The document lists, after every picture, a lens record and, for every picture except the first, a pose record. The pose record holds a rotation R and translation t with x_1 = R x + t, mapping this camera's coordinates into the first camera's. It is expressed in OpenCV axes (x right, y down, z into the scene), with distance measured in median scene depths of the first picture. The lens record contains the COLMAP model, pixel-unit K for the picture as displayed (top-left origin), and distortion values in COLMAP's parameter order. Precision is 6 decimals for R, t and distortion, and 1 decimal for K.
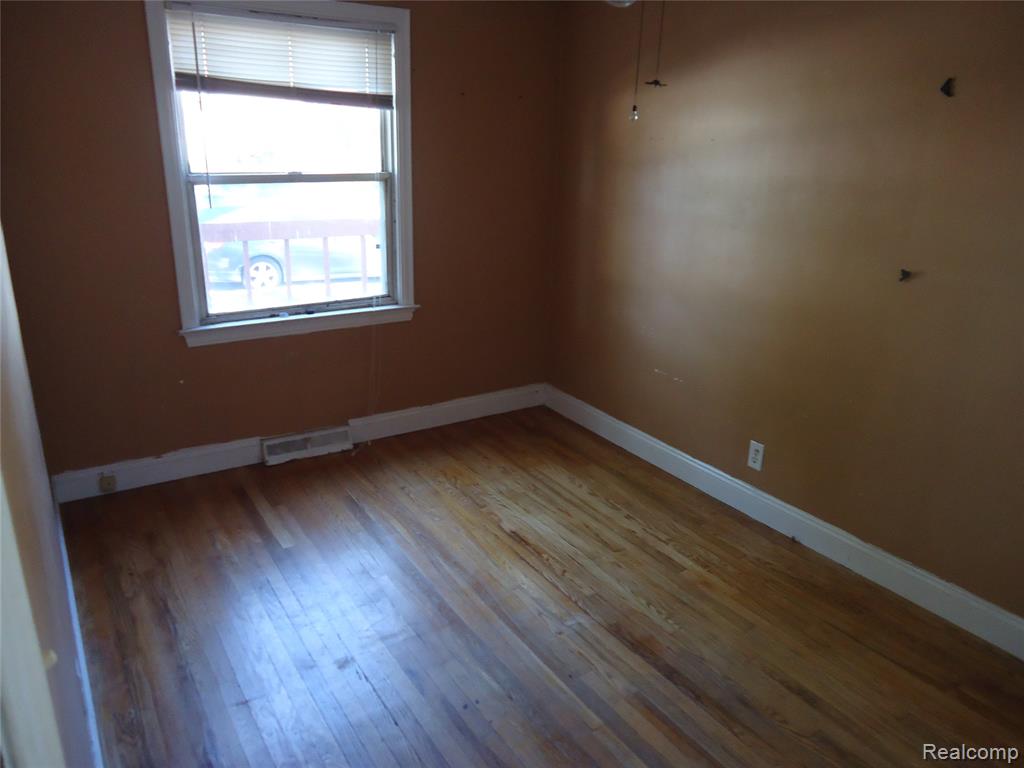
lens RADIAL K [[742.9, 0, 513.4], [0, 742.9, 383.6], [0, 0, 1]] dist [0.004231, -0.004977]
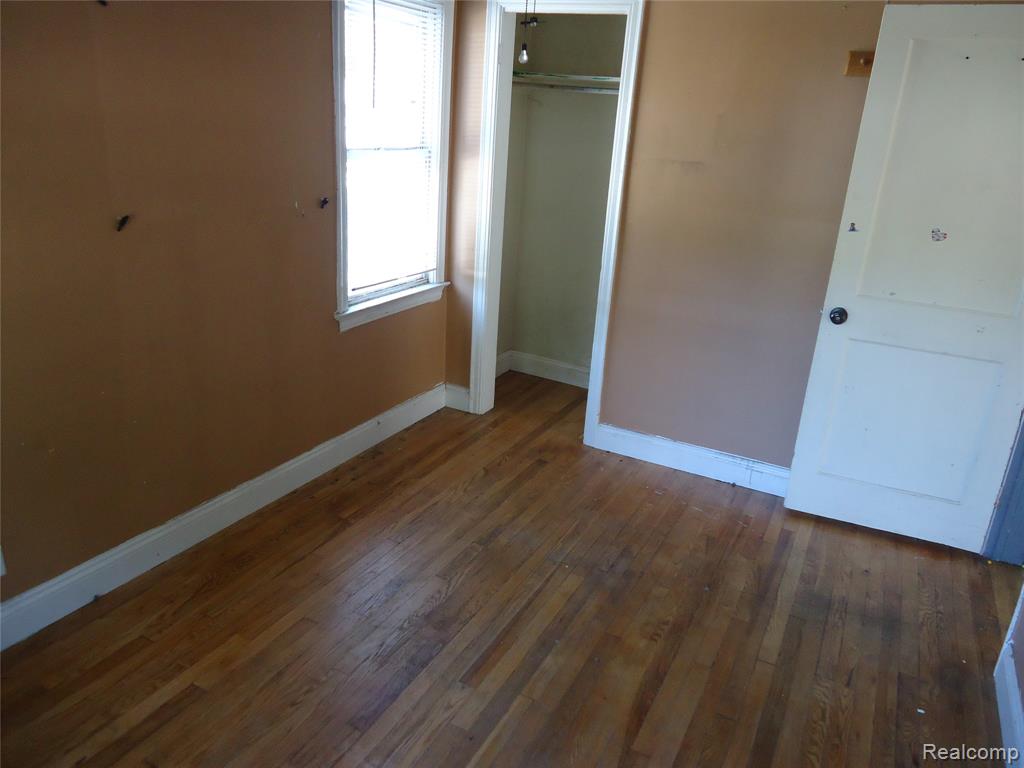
lens RADIAL K [[742.9, 0, 513.3], [0, 742.9, 383.4], [0, 0, 1]] dist [0.004231, -0.004977]
pose [[-0.488043, -0.338353, 0.804569, -0.432856], [0.206251, 0.850991, 0.482985, -0.302951], [-0.848100, 0.401661, -0.345535, 0.976452]]
